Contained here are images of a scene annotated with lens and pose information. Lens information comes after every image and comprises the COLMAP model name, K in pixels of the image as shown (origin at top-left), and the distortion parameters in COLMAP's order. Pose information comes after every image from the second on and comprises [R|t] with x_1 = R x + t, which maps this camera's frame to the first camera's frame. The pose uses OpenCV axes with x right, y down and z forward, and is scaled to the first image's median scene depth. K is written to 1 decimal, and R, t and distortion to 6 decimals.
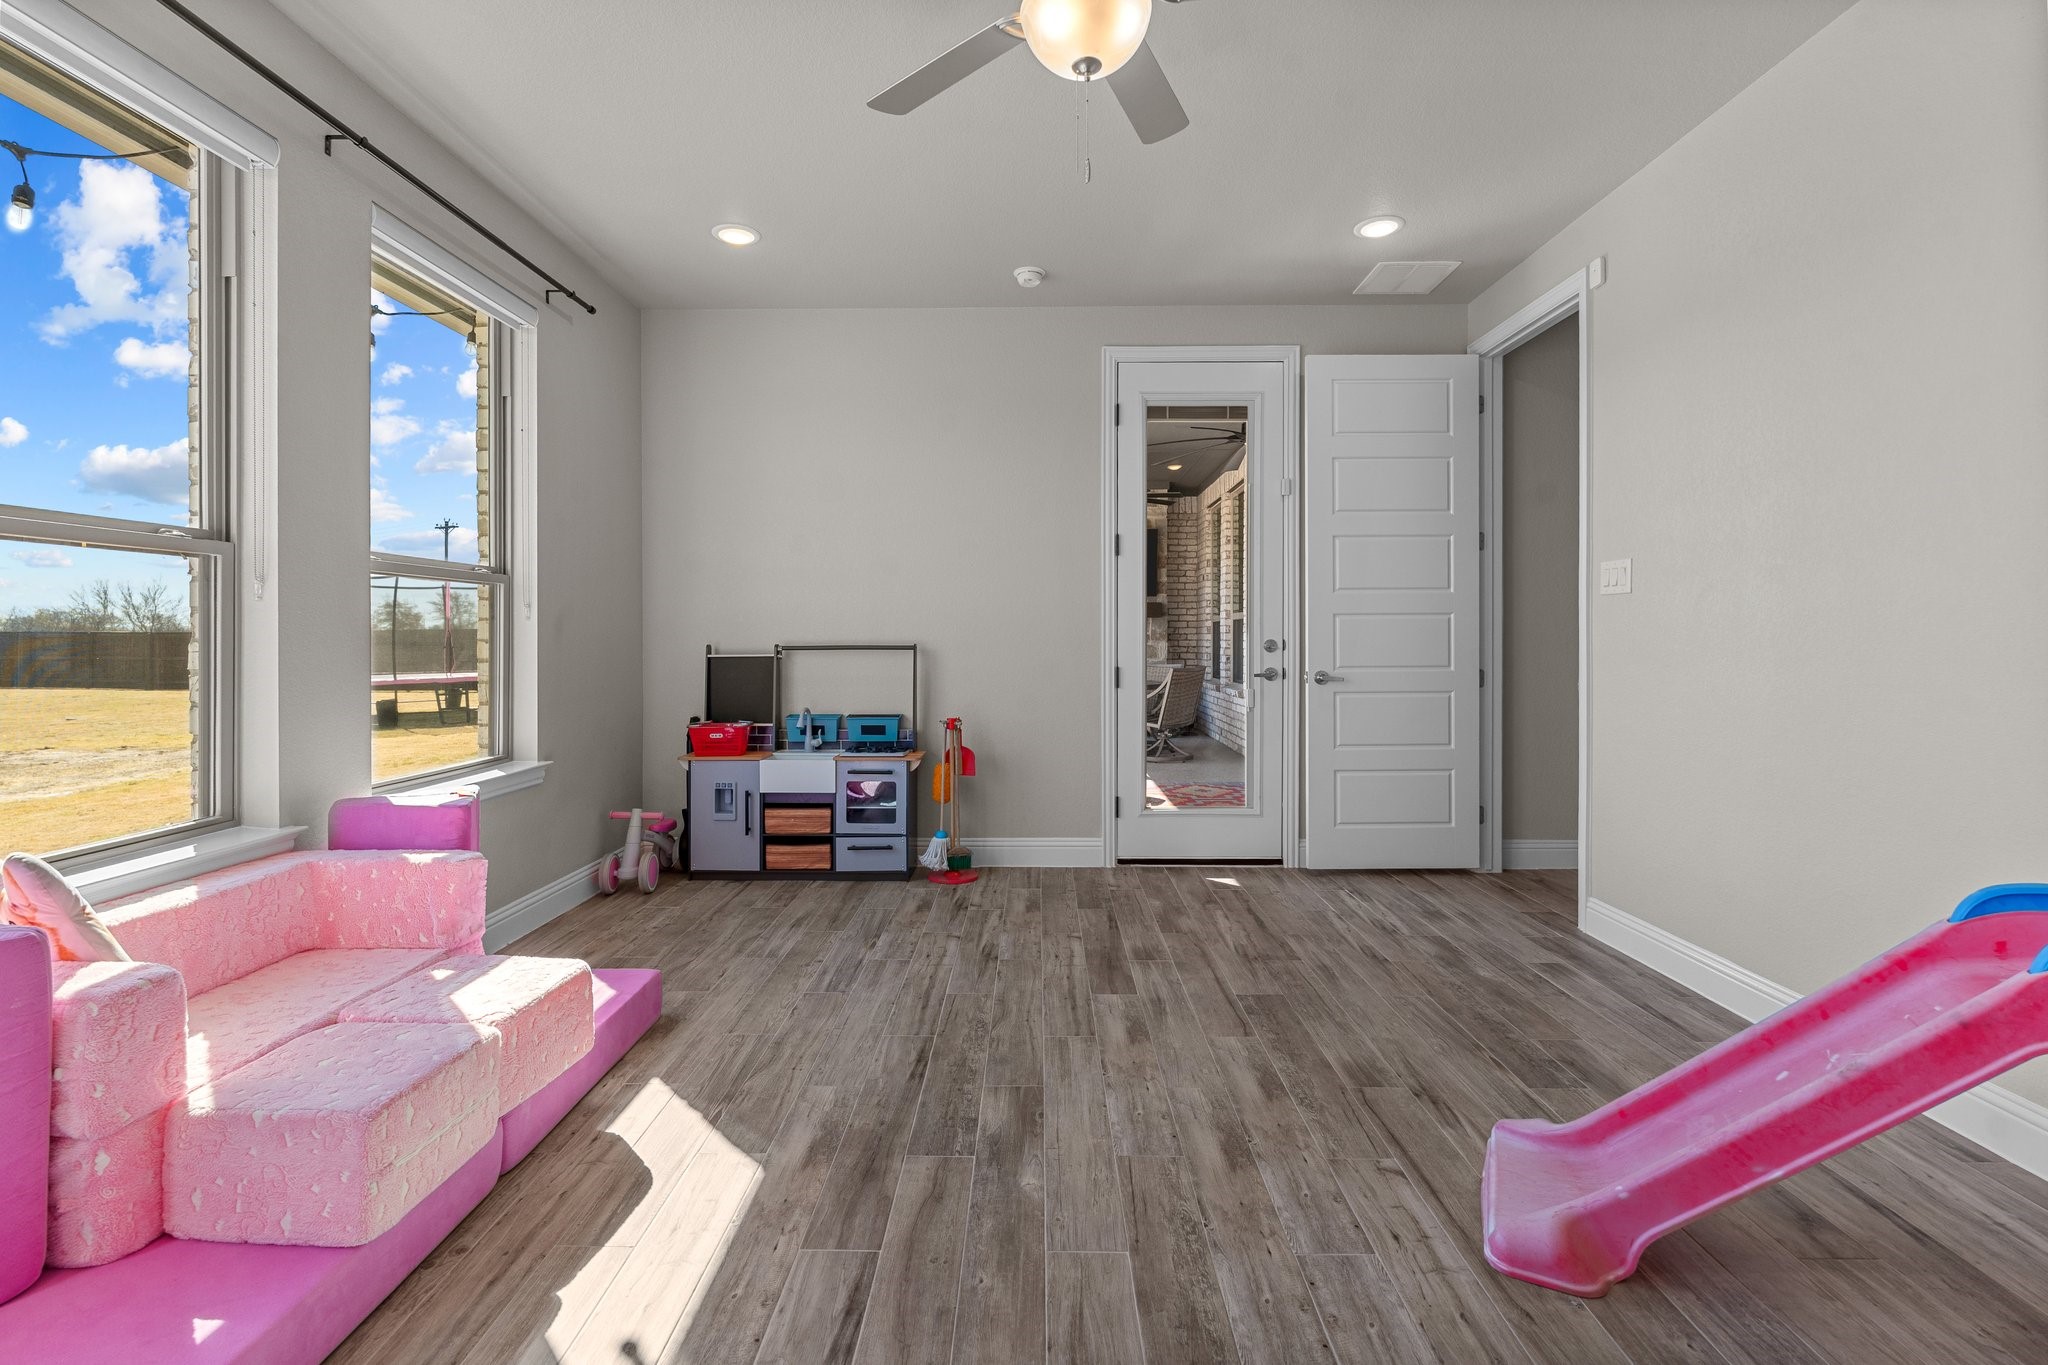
lens RADIAL K [[897.9, 0, 1033.0], [0, 897.9, 675.2], [0, 0, 1]] dist [-0.005223, -0.000310]
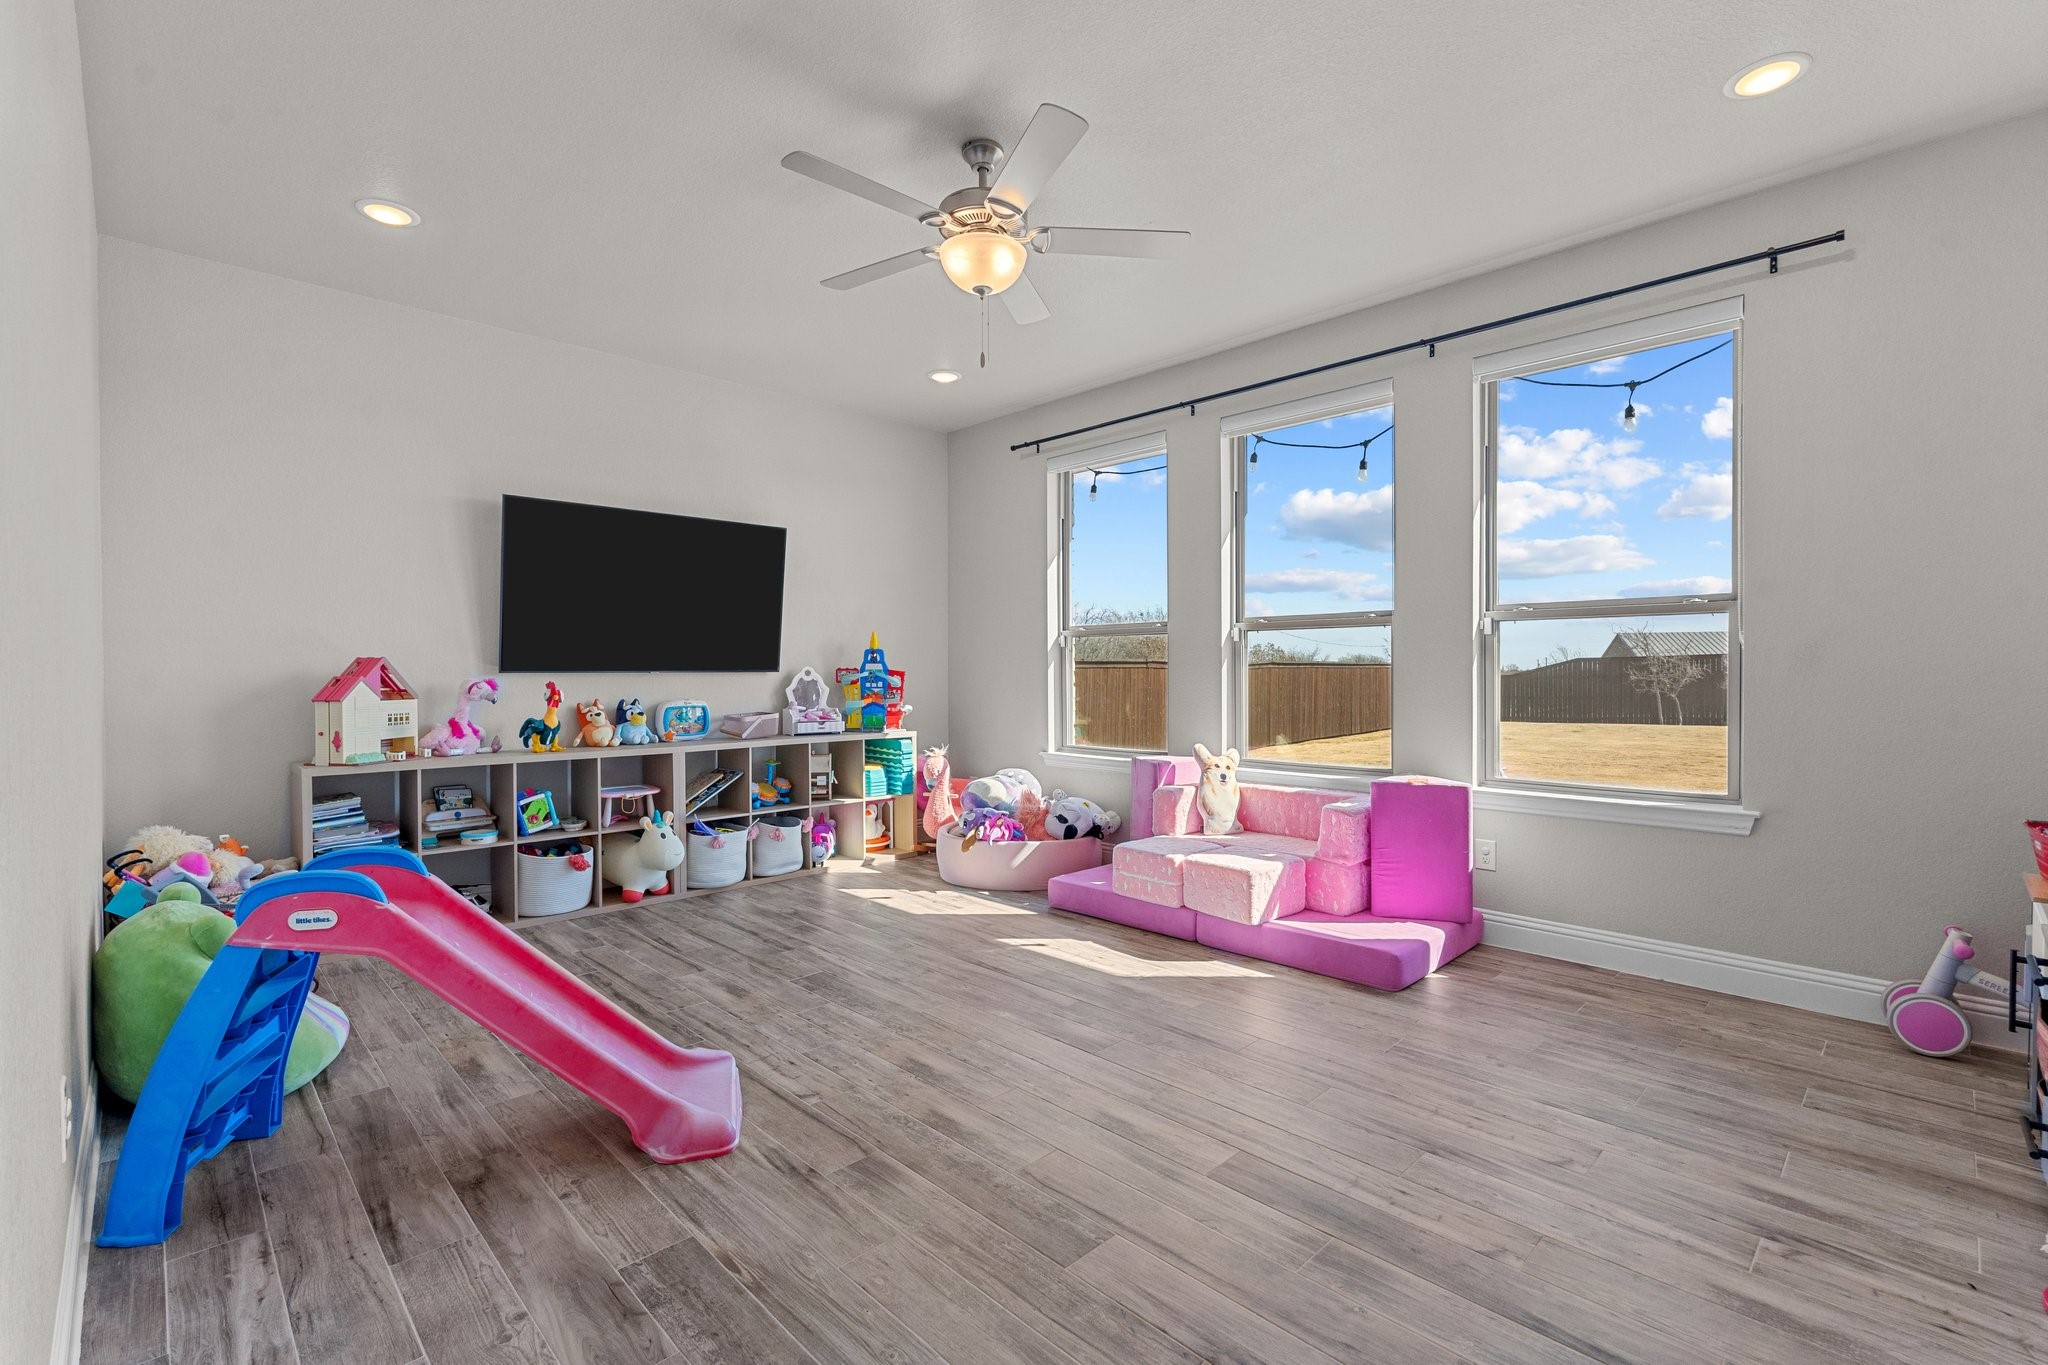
lens RADIAL K [[897.9, 0, 1033.0], [0, 897.9, 675.2], [0, 0, 1]] dist [-0.005223, -0.000310]
pose [[-0.695729, 0.005050, -0.718286, 0.960139], [-0.026111, 0.999137, 0.032315, -0.080201], [0.717829, 0.041238, -0.694997, 1.840206]]
